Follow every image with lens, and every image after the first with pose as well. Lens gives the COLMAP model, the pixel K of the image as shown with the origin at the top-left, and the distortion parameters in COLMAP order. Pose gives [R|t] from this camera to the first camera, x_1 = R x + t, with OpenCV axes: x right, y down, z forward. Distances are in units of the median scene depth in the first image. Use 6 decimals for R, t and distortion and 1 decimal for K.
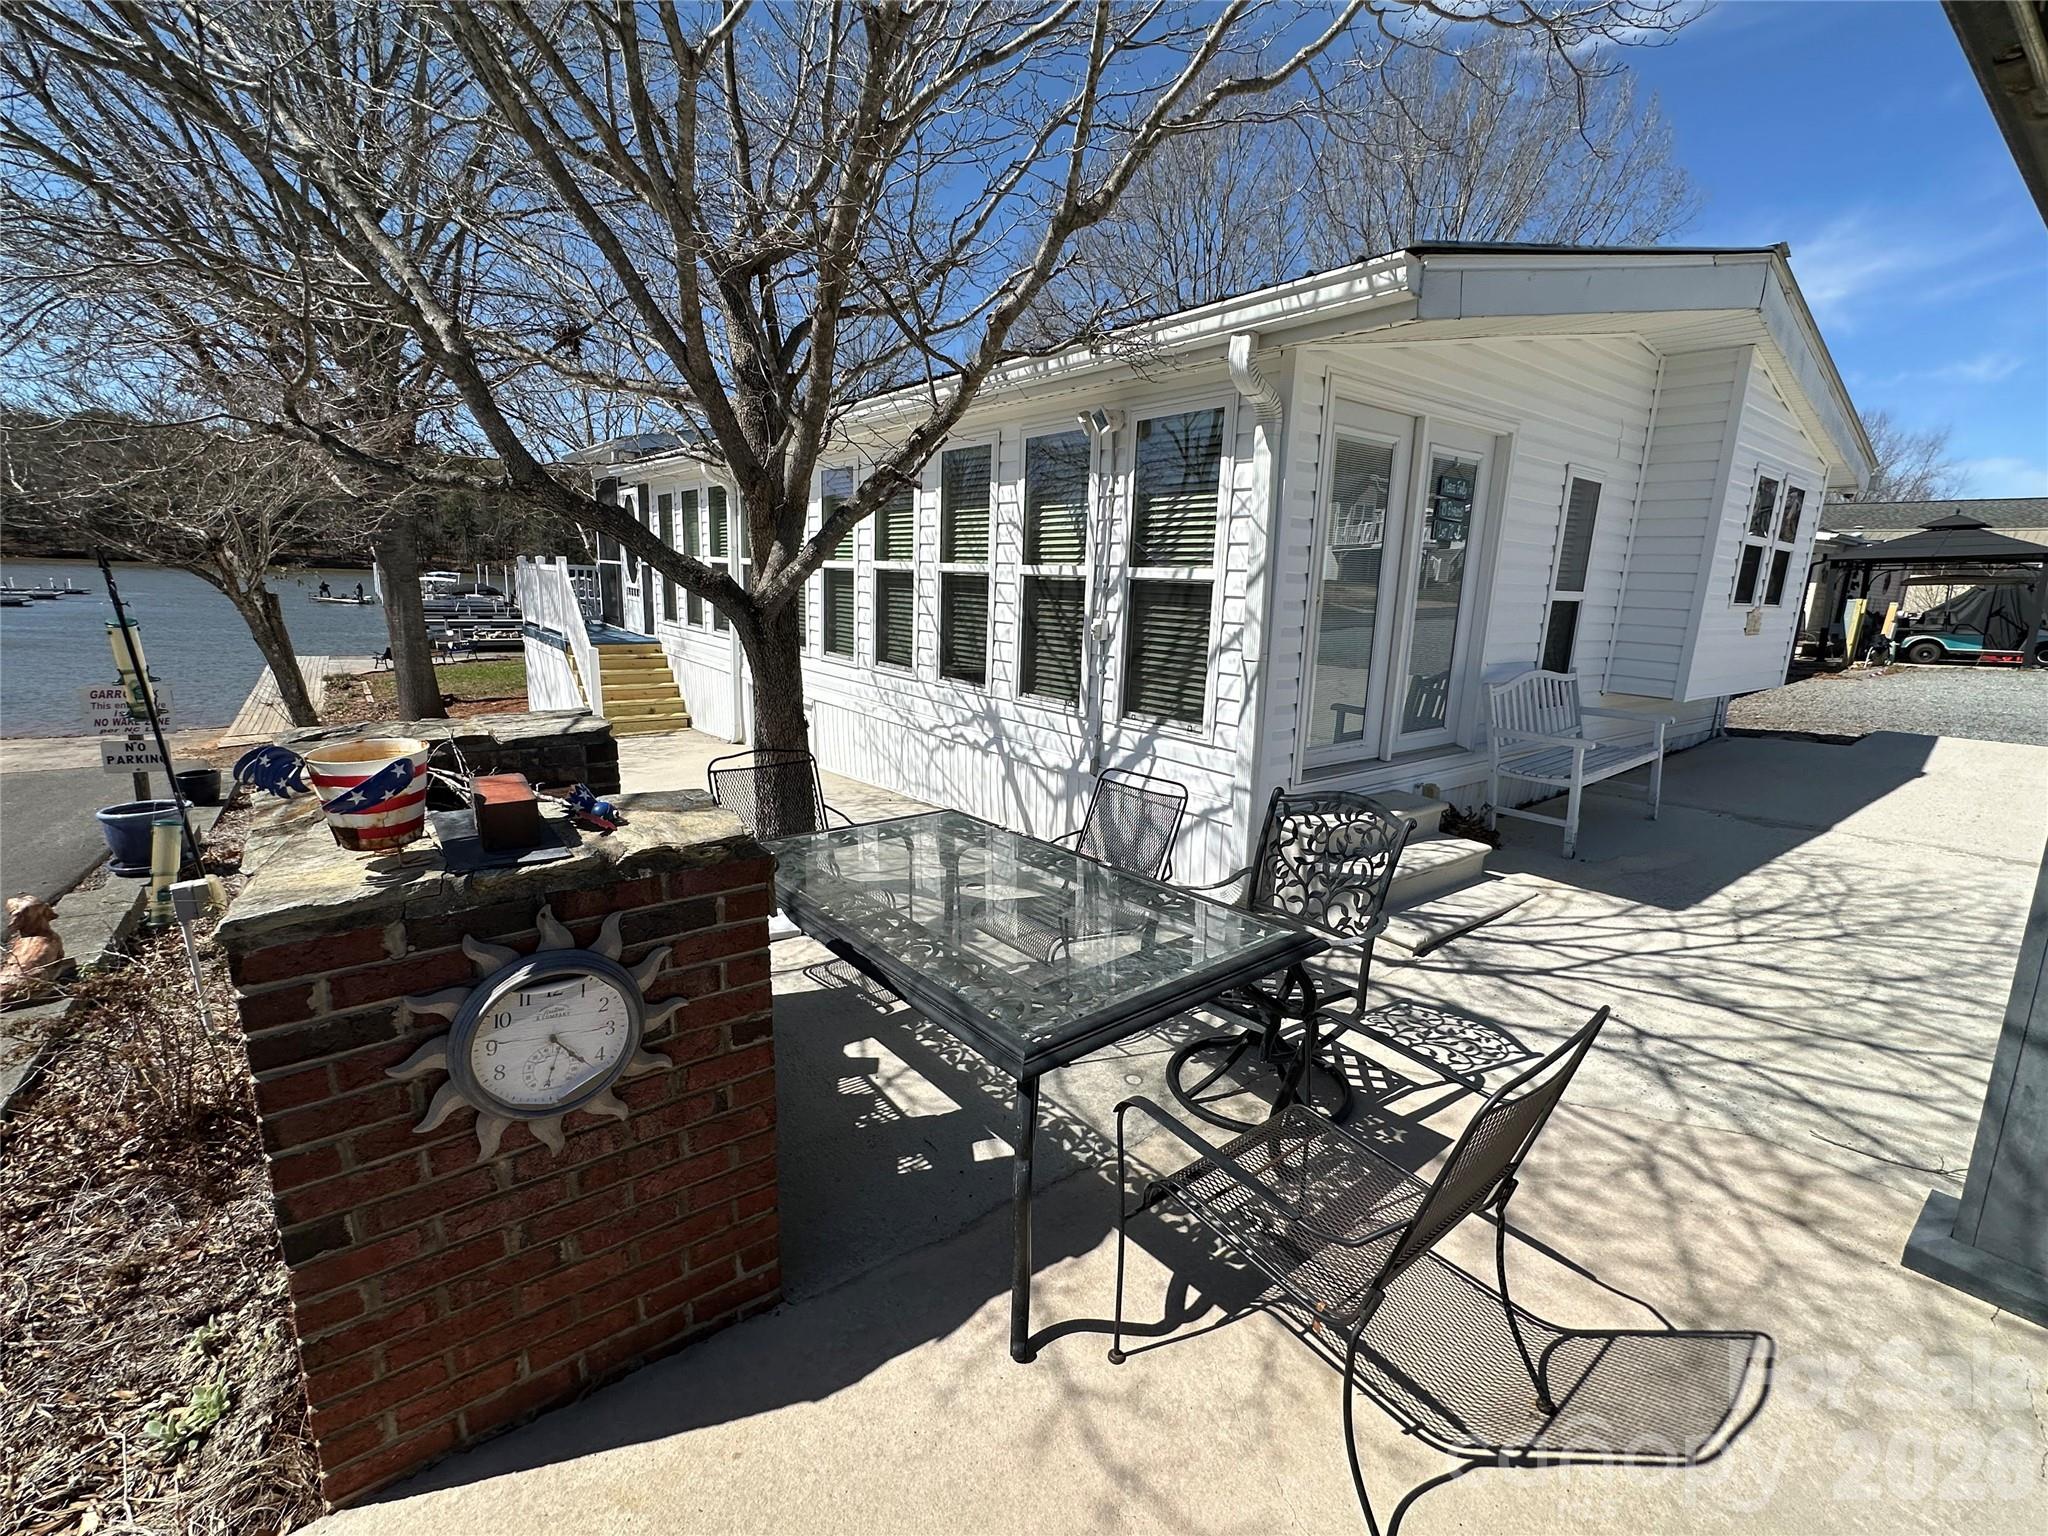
lens RADIAL K [[899.6, 0, 1028.6], [0, 899.6, 758.9], [0, 0, 1]] dist [-0.001755, 0.000275]
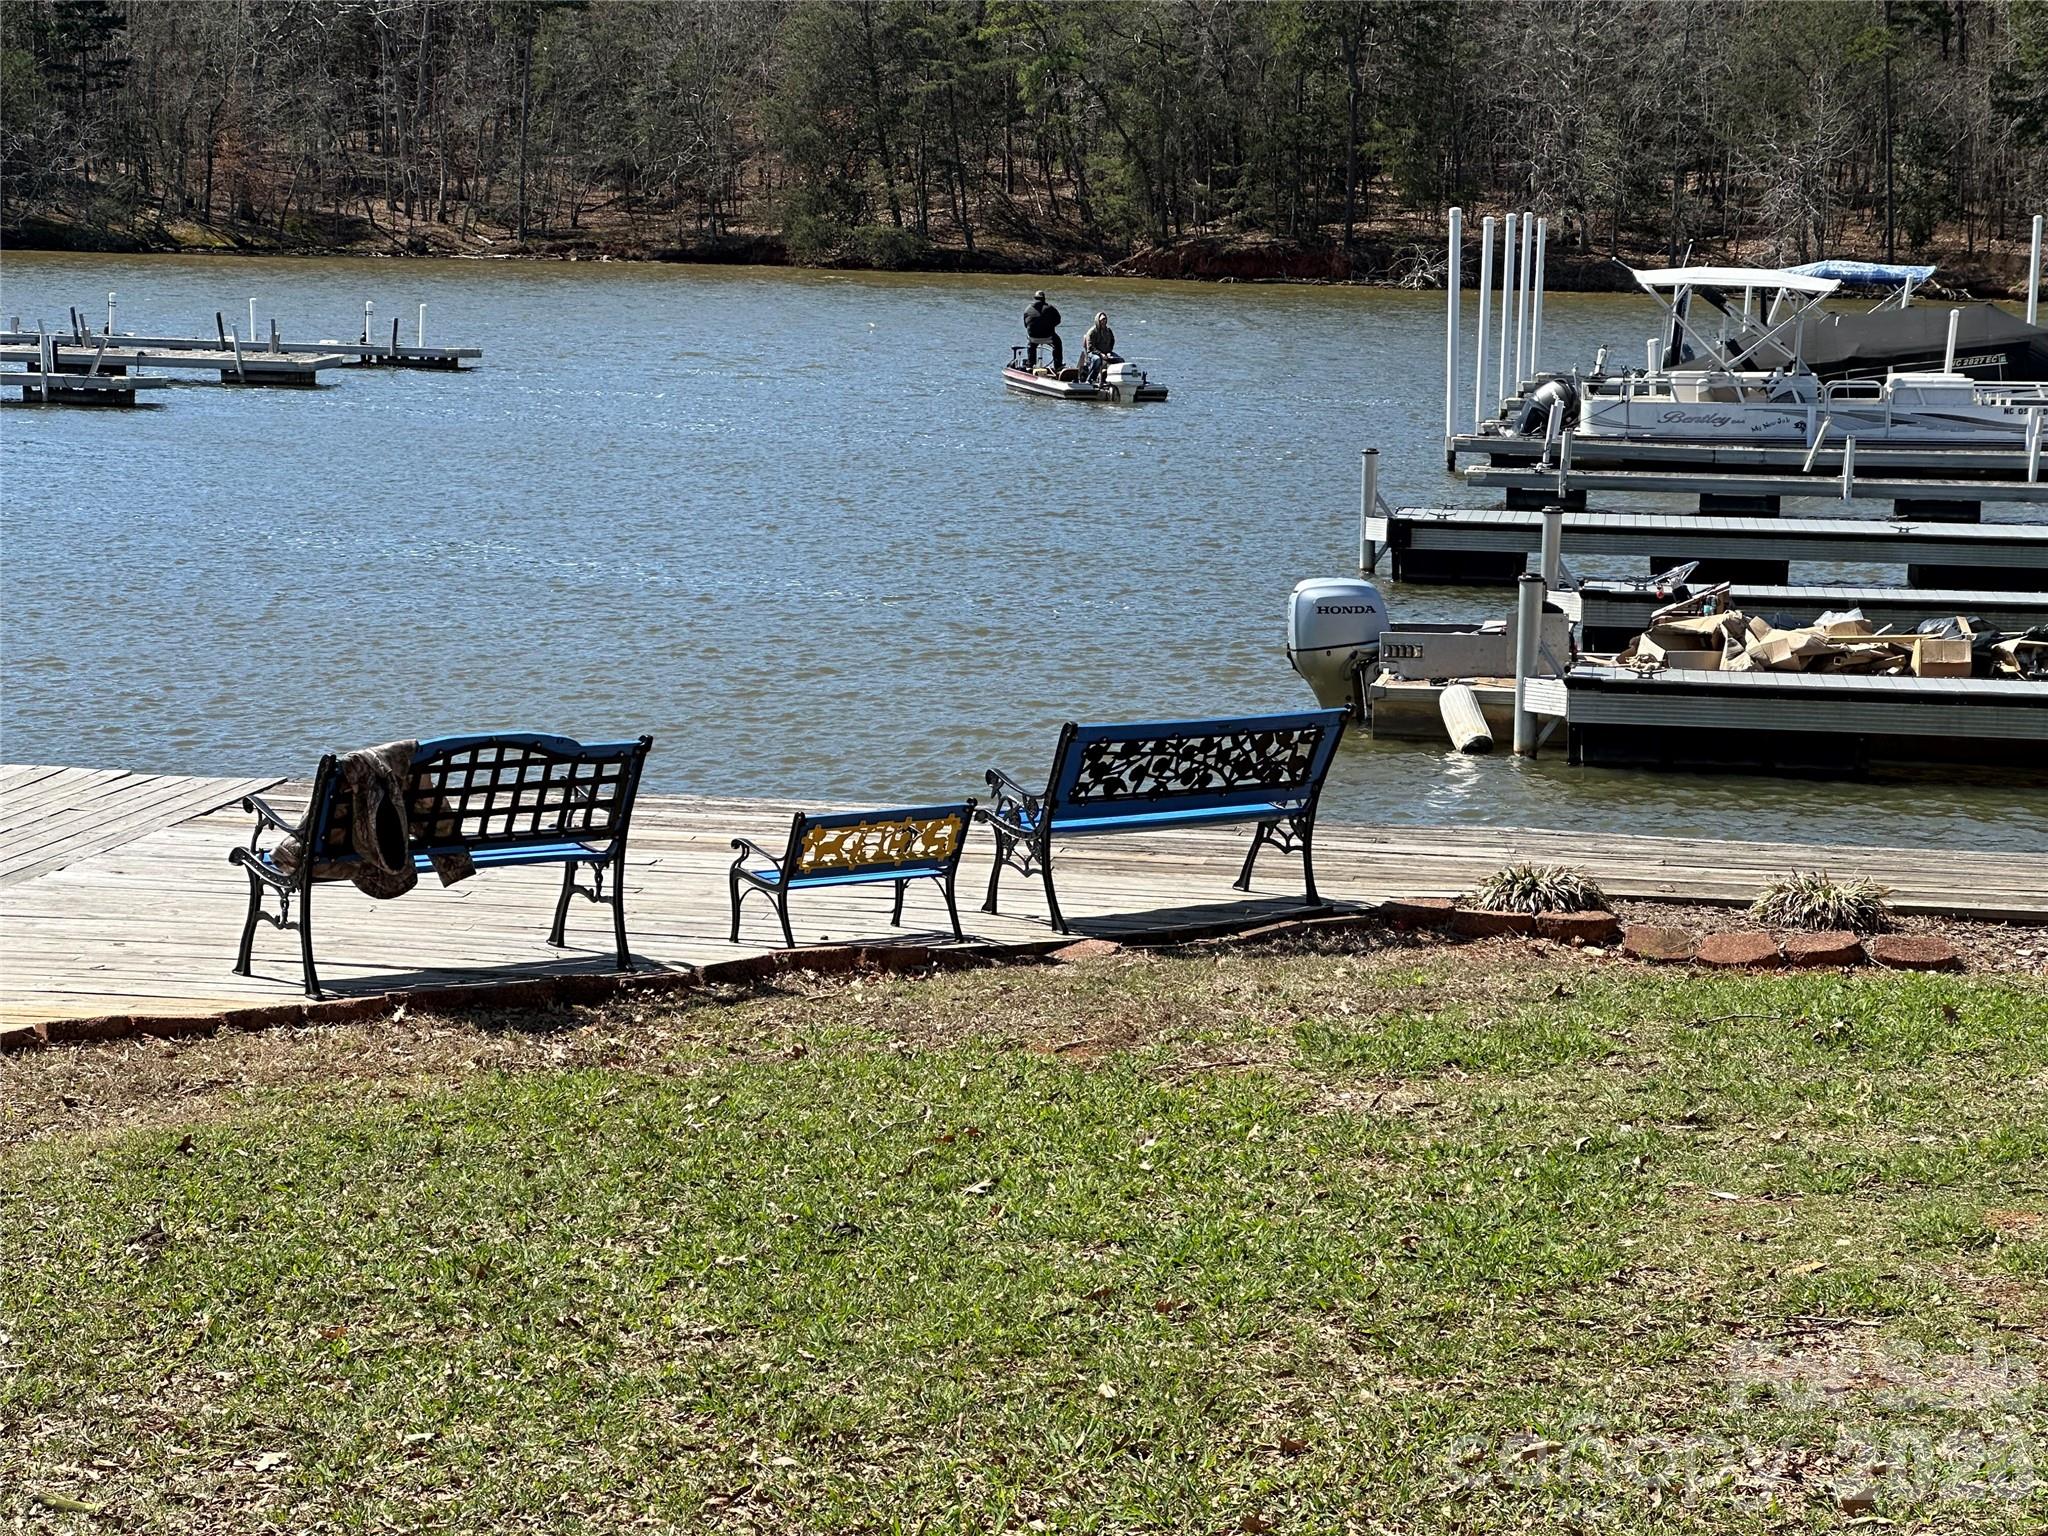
lens RADIAL K [[4597.1, 0, 995.5], [0, 4597.1, 710.7], [0, 0, 1]] dist [0.190114, 0.000000]
pose [[0.703800, 0.052736, -0.708438, -0.745704], [-0.138523, 0.988286, -0.064048, -0.241126], [0.696762, 0.143211, 0.702861, 1.592139]]
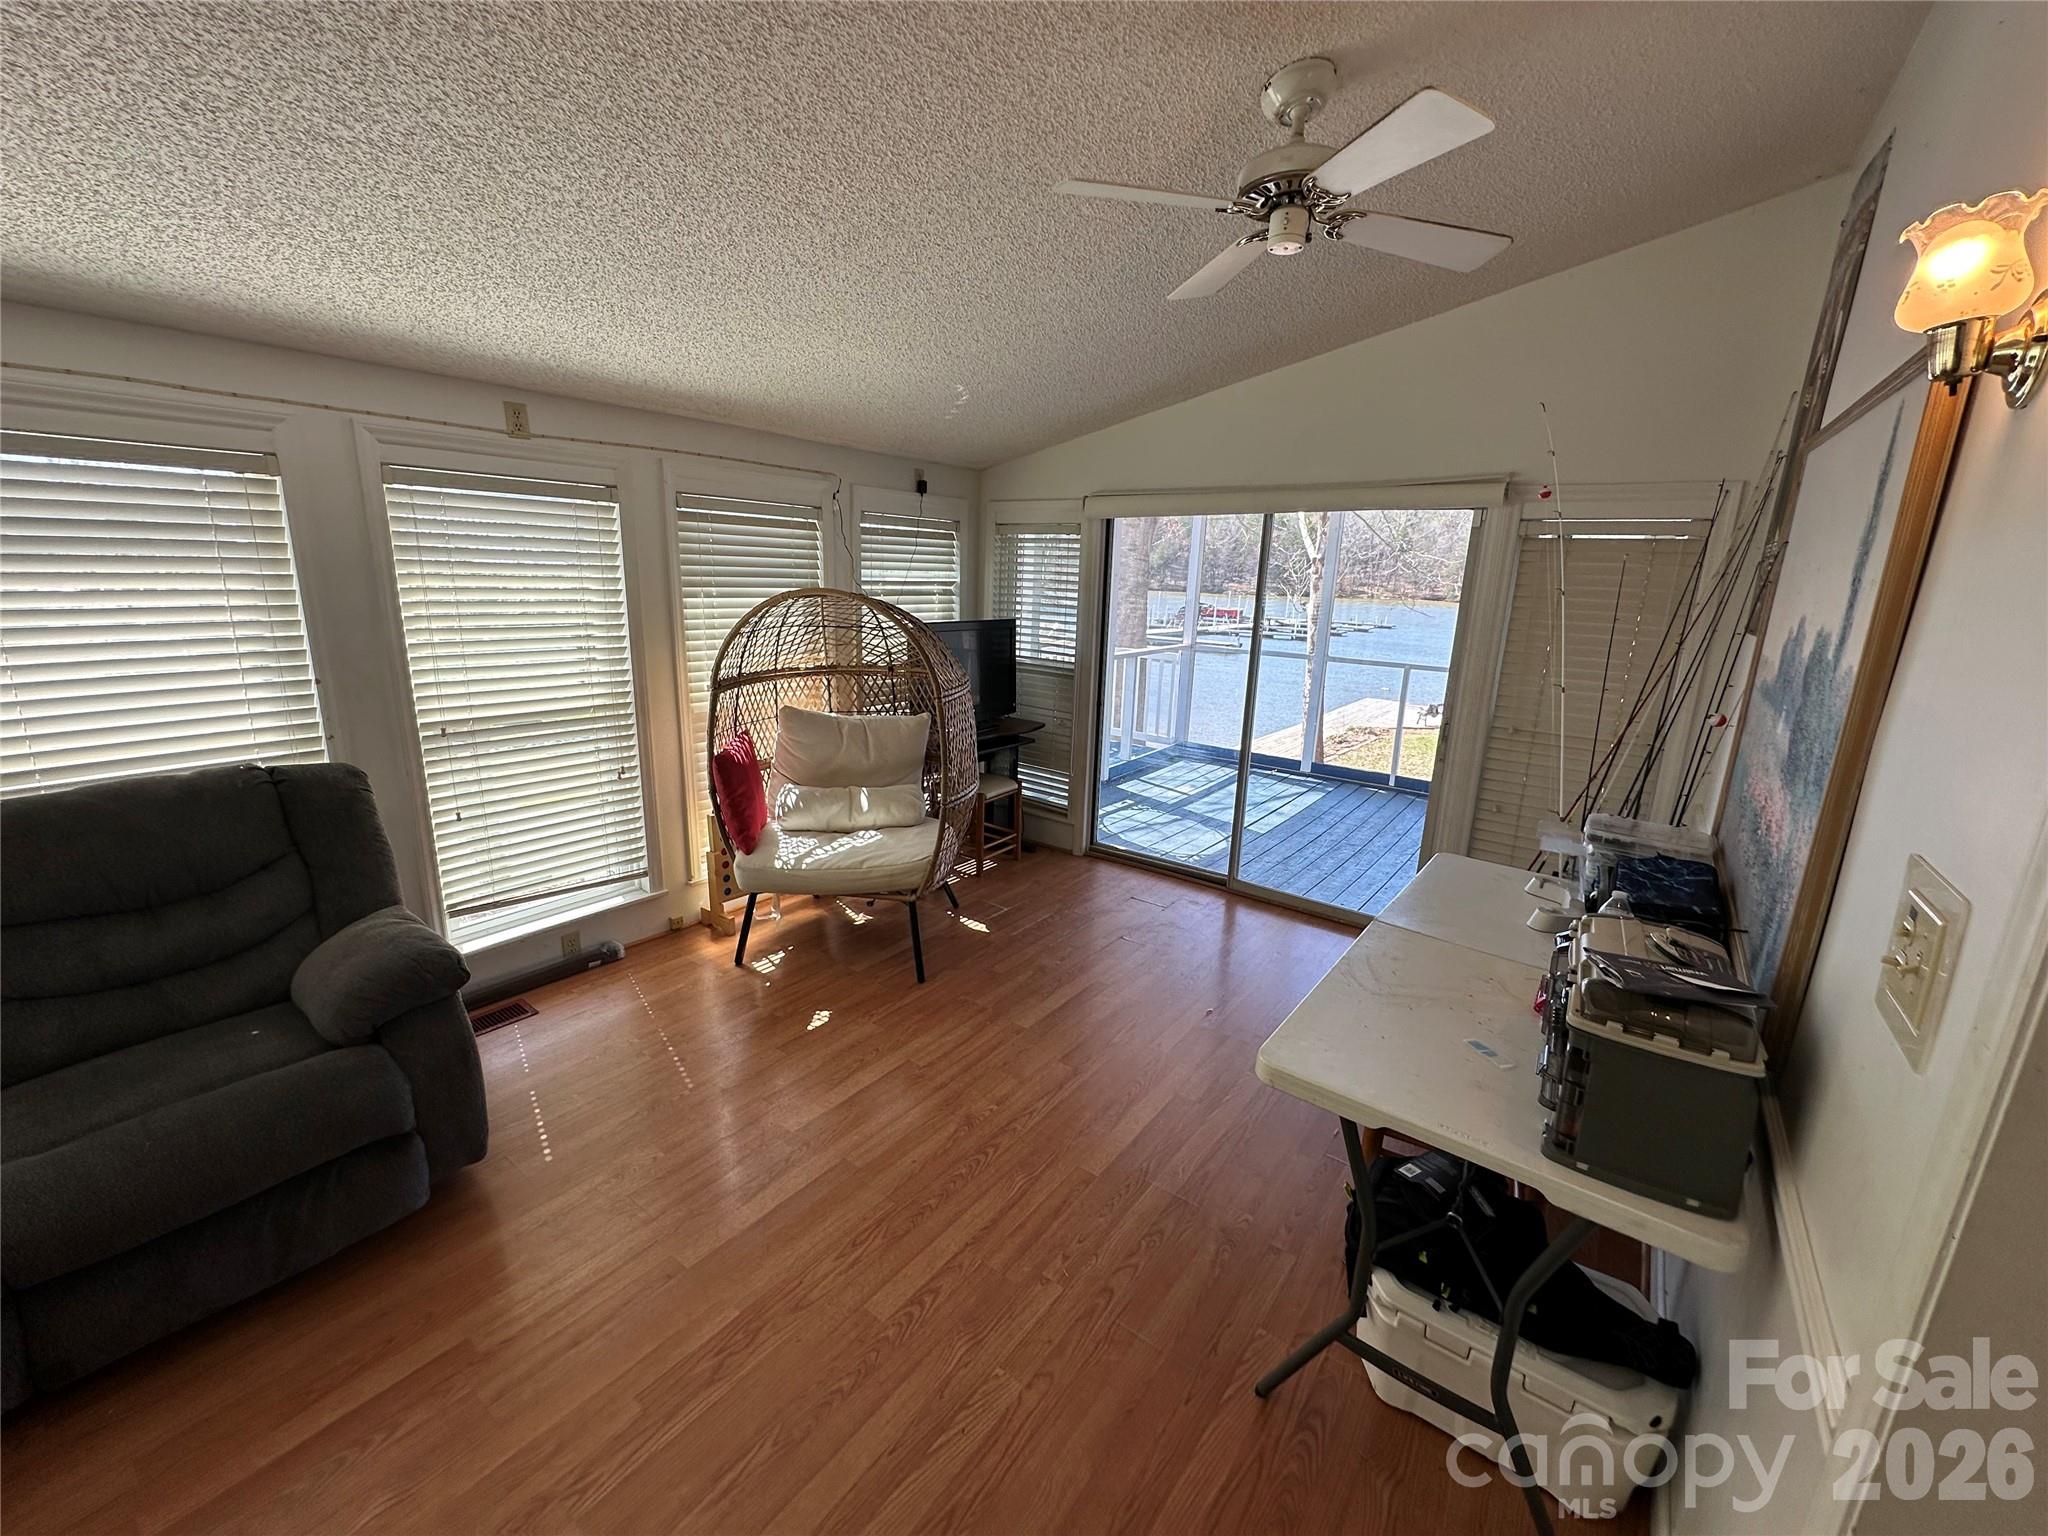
lens RADIAL K [[814.4, 0, 1024.4], [0, 814.4, 766.6], [0, 0, 1]] dist [-0.003329, 0.000351]
pose [[0.268060, 0.196673, -0.943114, -0.019135], [-0.213971, 0.966645, 0.140764, -0.199484], [0.939340, 0.164066, 0.301201, 0.779393]]
